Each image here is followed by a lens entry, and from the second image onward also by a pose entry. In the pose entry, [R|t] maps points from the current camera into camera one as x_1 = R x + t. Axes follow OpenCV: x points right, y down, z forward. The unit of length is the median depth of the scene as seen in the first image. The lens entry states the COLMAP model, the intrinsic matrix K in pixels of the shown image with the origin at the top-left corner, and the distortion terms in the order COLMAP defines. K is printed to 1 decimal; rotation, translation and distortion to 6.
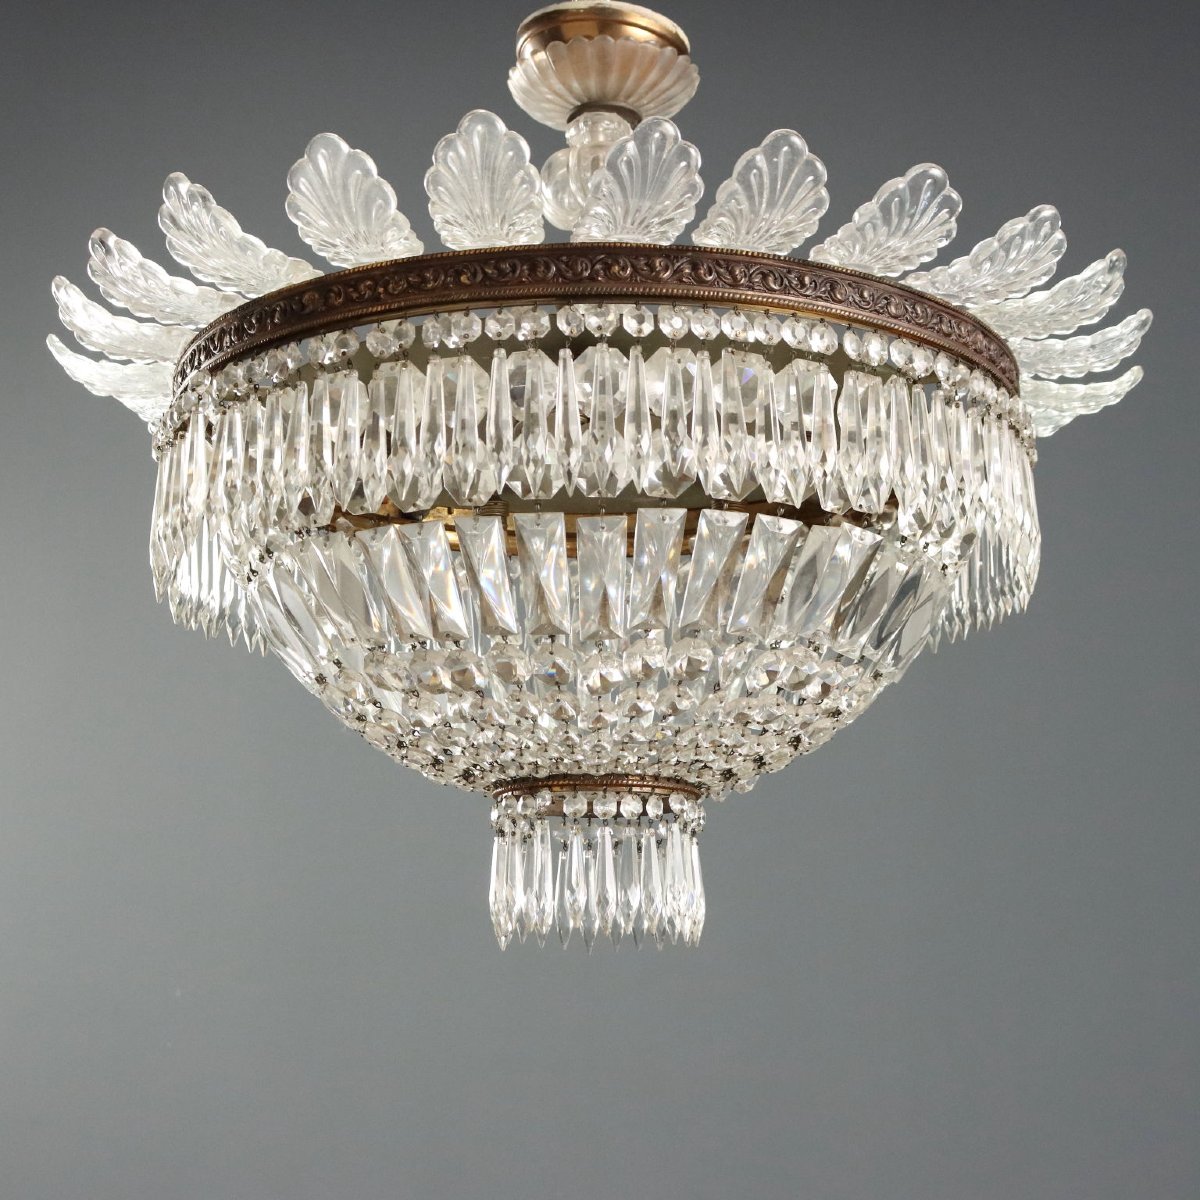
lens RADIAL K [[2216.2, 0, 599.0], [0, 2216.2, 599.0], [0, 0, 1]] dist [-0.119299, 0.000000]
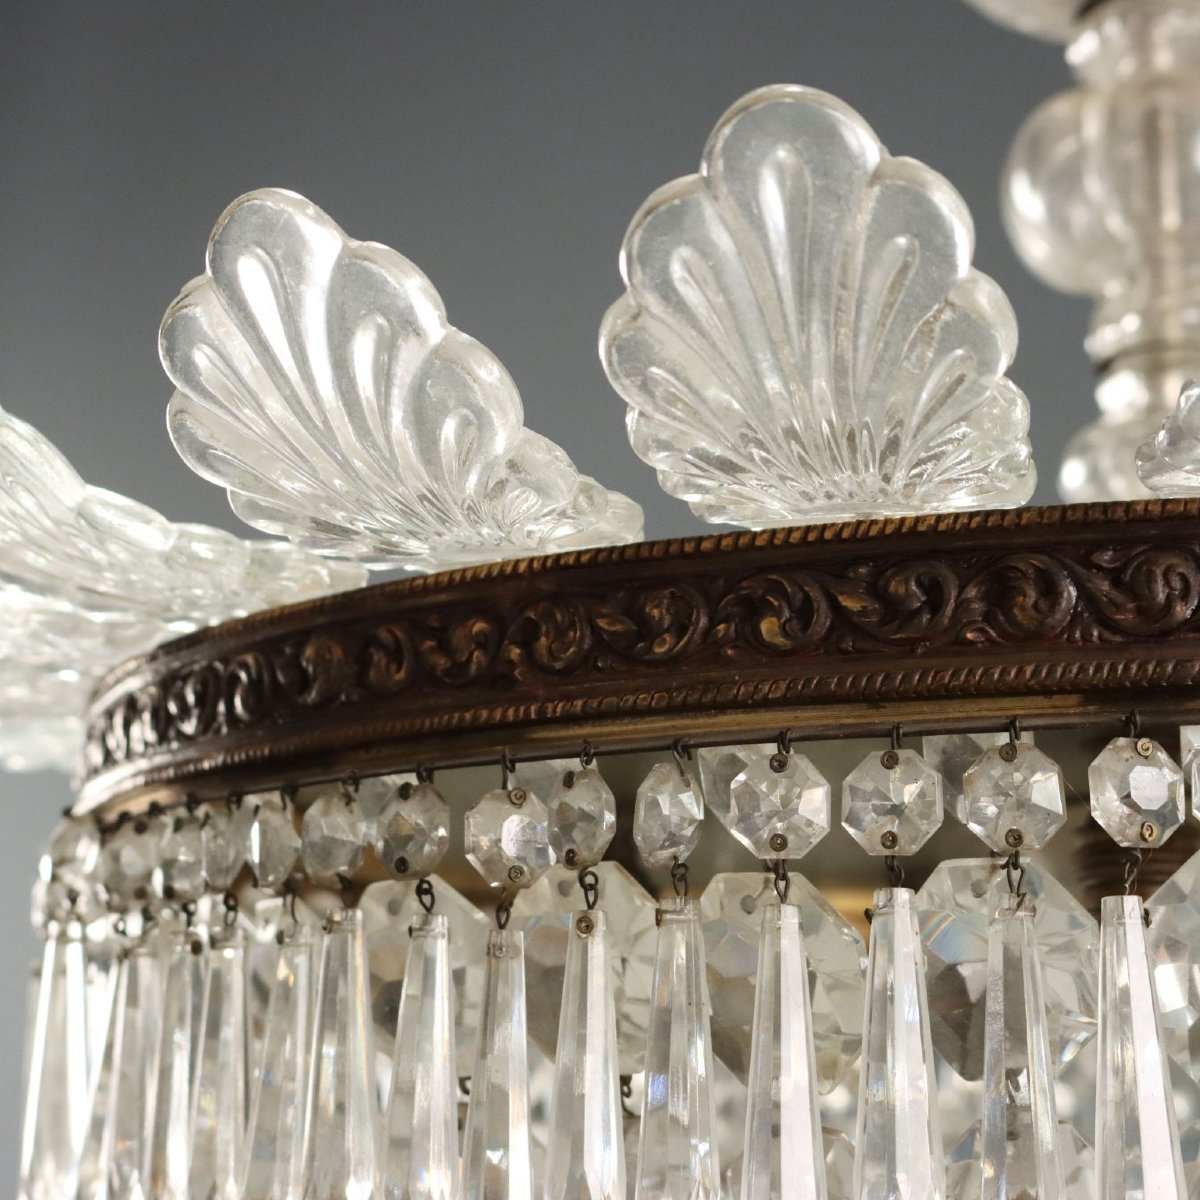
lens RADIAL K [[2746.0, 0, 599.7], [0, 2746.0, 597.4], [0, 0, 1]] dist [-0.045495, 0.000000]
pose [[0.983225, -0.030548, -0.179818, -0.015675], [0.034169, 0.999270, 0.017075, -0.149230], [0.179166, -0.022933, 0.983552, 0.597914]]
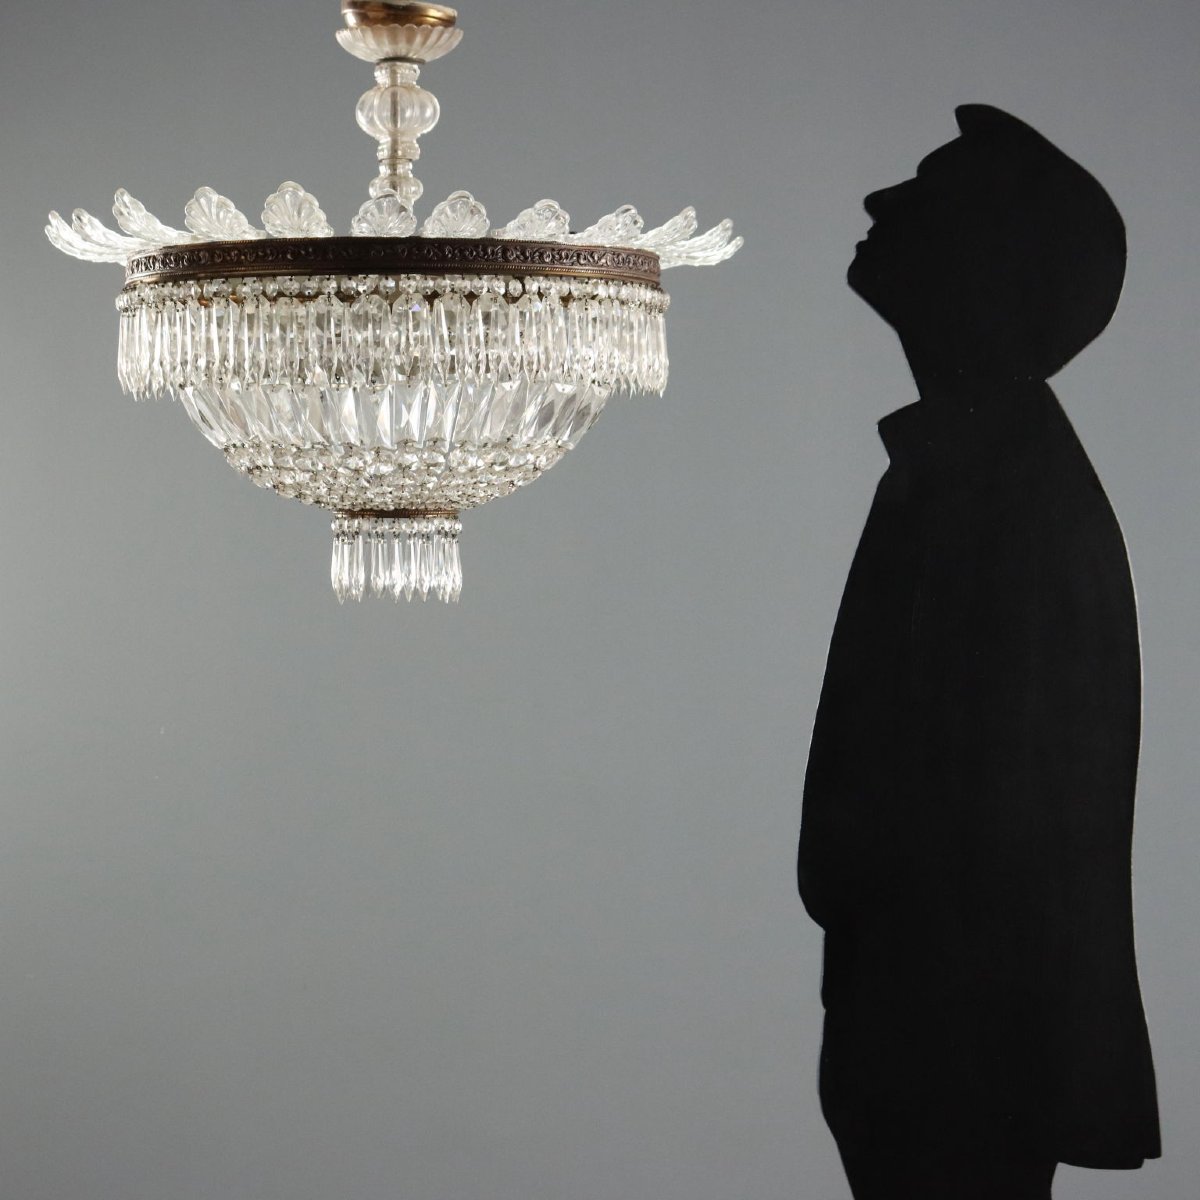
lens RADIAL K [[2776.5, 0, 600.3], [0, 2776.5, 599.8], [0, 0, 1]] dist [-0.197691, 0.000000]
pose [[0.999504, -0.003723, -0.031268, 0.238493], [0.011696, 0.965836, 0.258888, -0.422252], [0.029236, -0.259125, 0.965401, -1.104528]]
